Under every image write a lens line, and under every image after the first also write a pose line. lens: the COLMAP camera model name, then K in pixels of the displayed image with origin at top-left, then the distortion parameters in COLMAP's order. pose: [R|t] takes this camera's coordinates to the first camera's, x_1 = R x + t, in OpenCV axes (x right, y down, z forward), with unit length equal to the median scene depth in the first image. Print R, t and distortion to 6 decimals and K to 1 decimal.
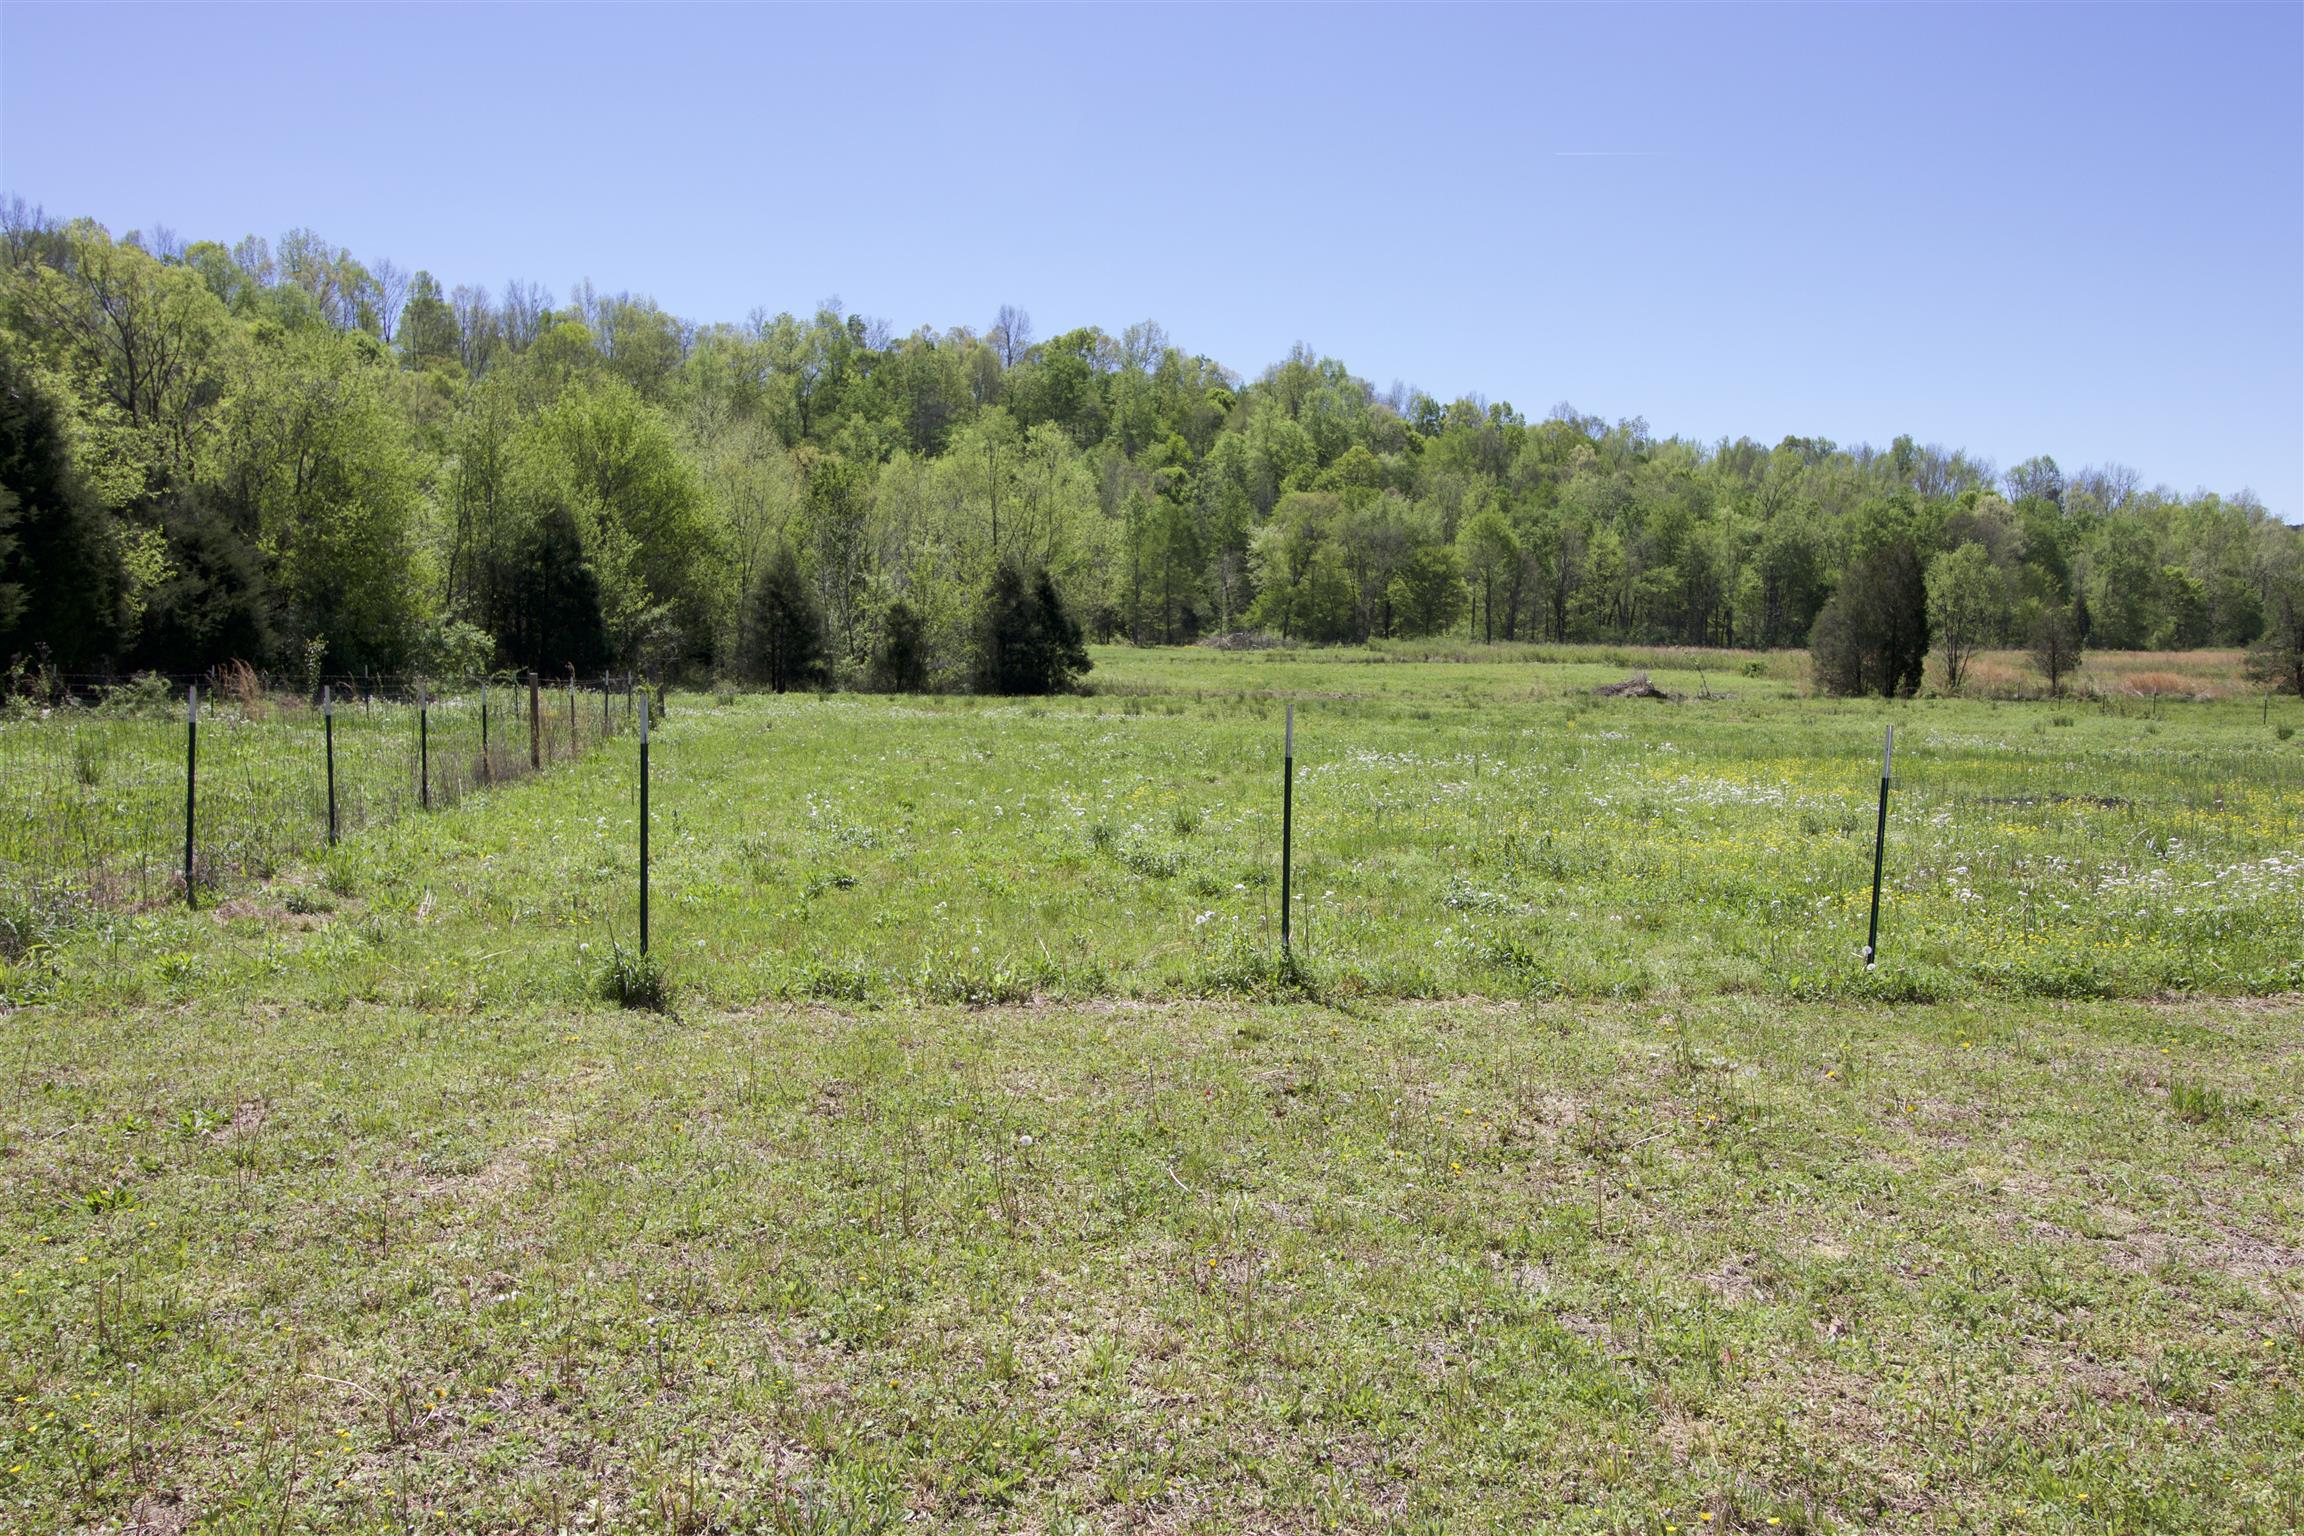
lens RADIAL K [[1803.4, 0, 1149.1], [0, 1803.4, 733.5], [0, 0, 1]] dist [0.015922, -0.002391]
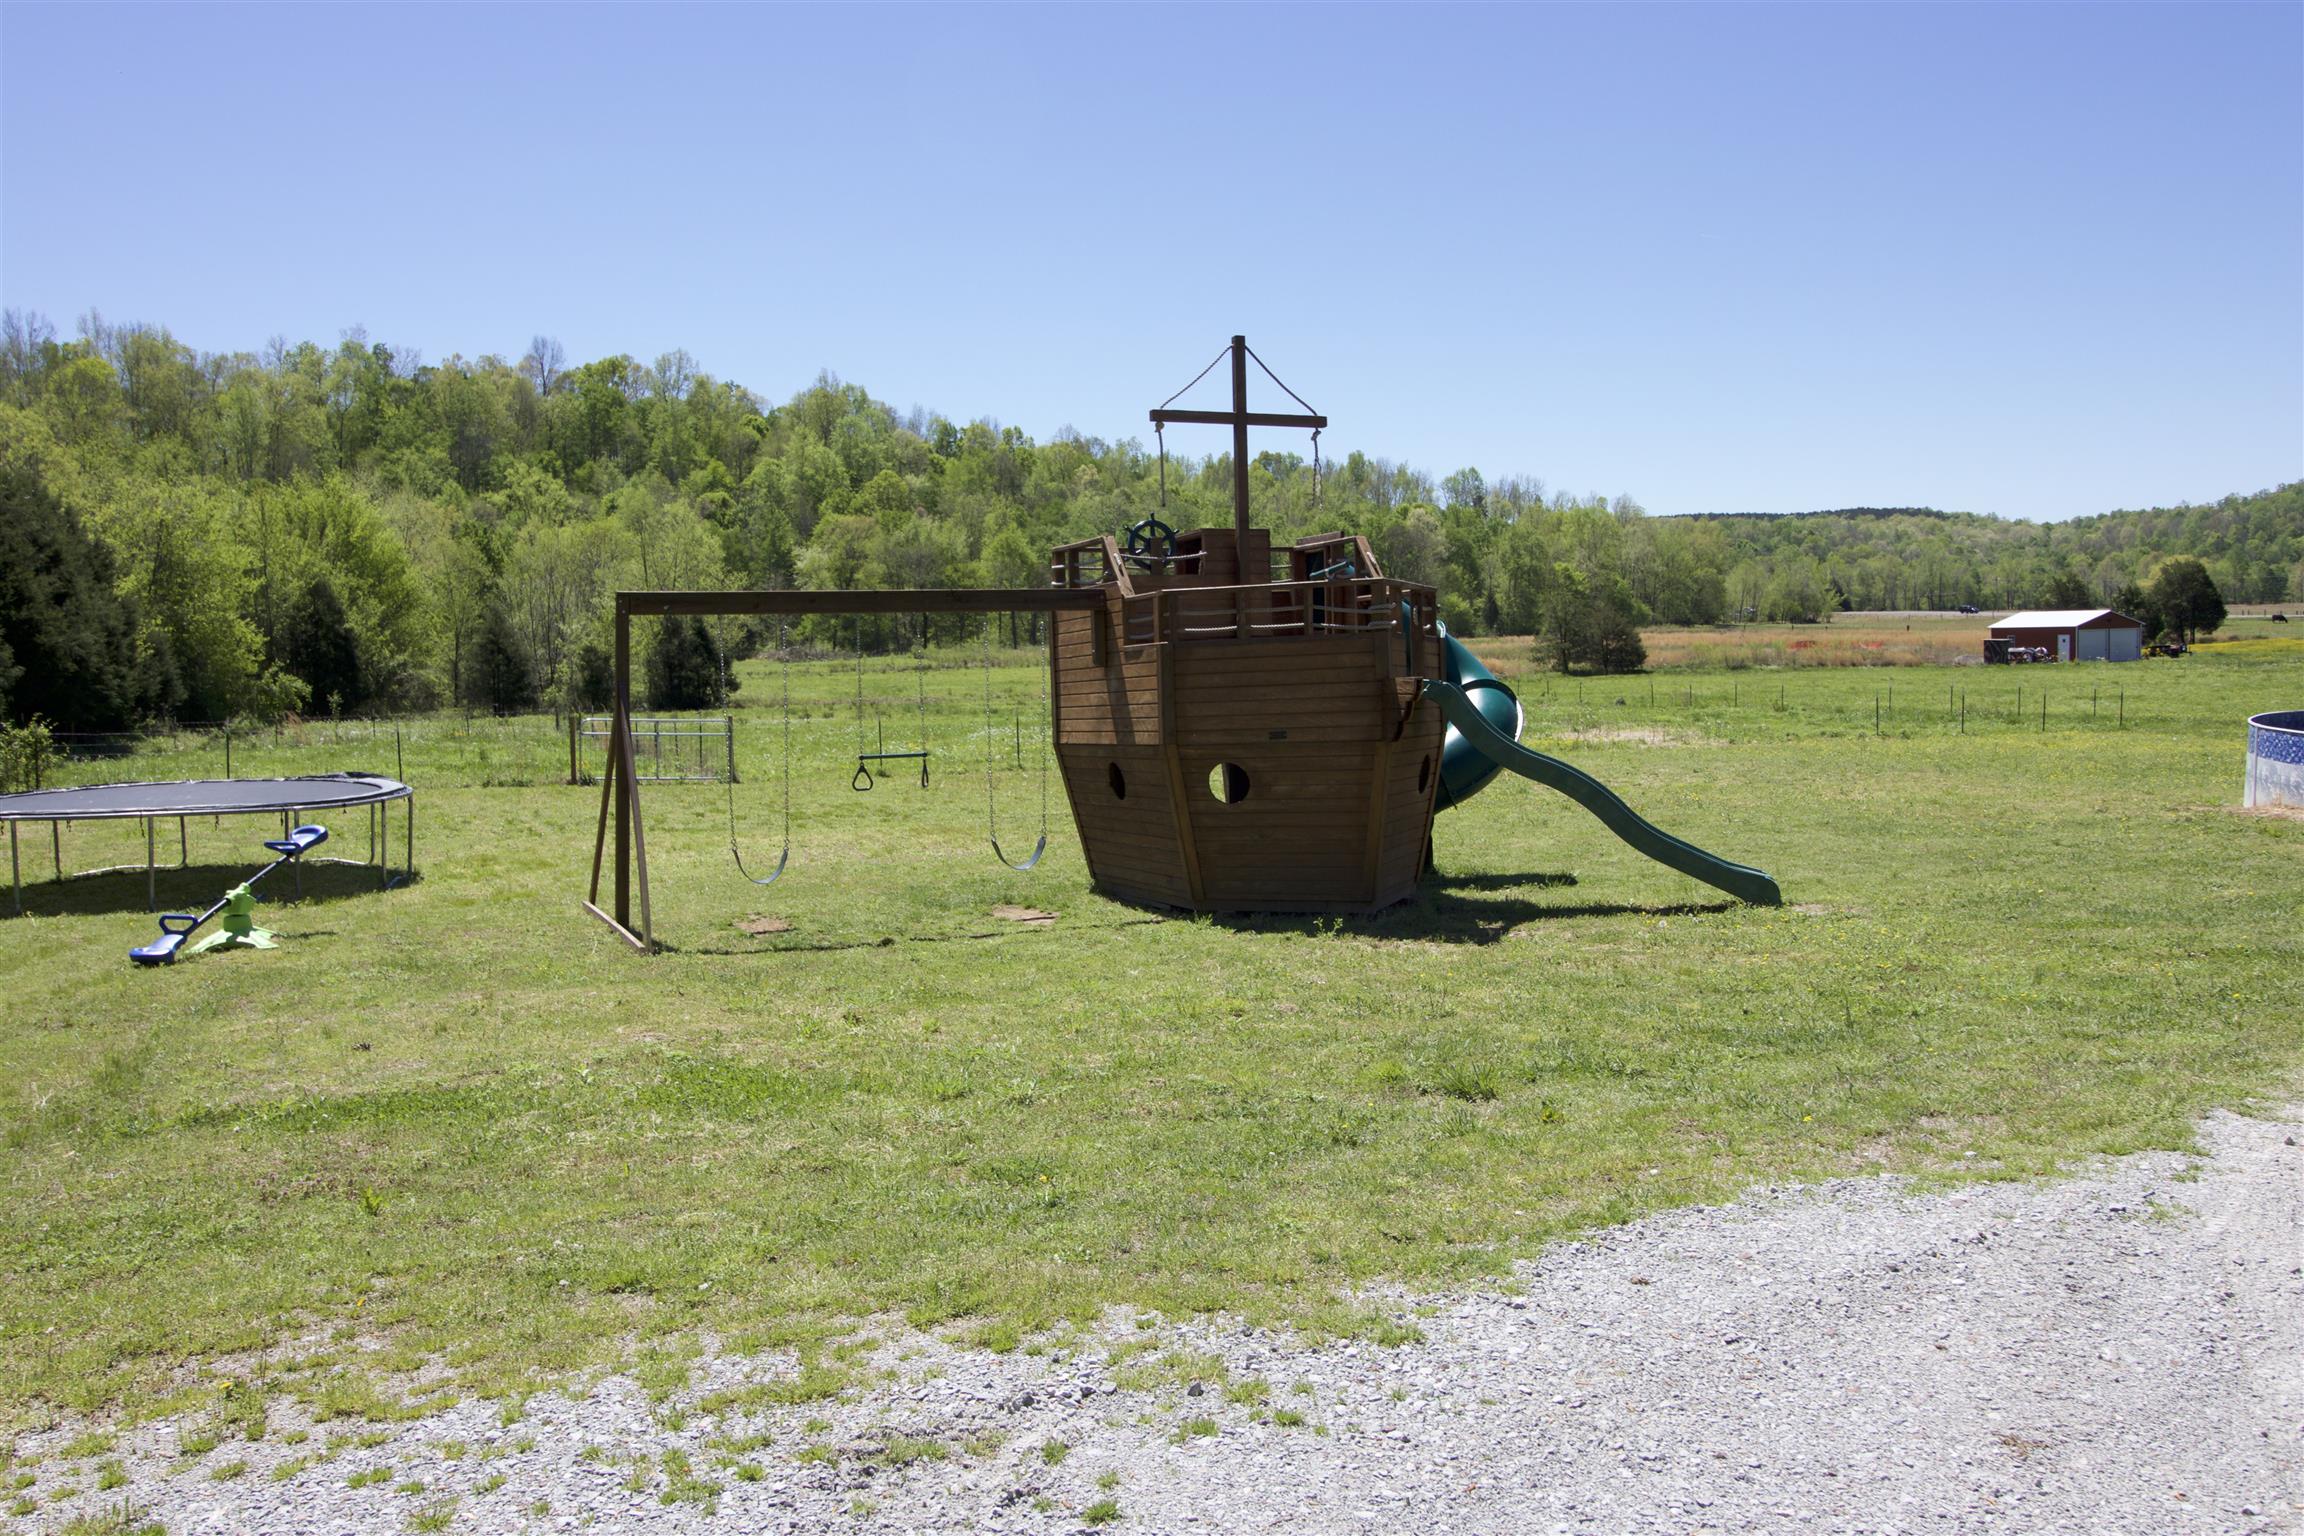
lens RADIAL K [[1803.4, 0, 1149.1], [0, 1803.4, 733.5], [0, 0, 1]] dist [0.015922, -0.002391]
pose [[0.964581, -0.047875, 0.259407, -0.022327], [0.047847, 0.998834, 0.006428, 0.001021], [-0.259412, 0.006211, 0.965747, -0.098158]]
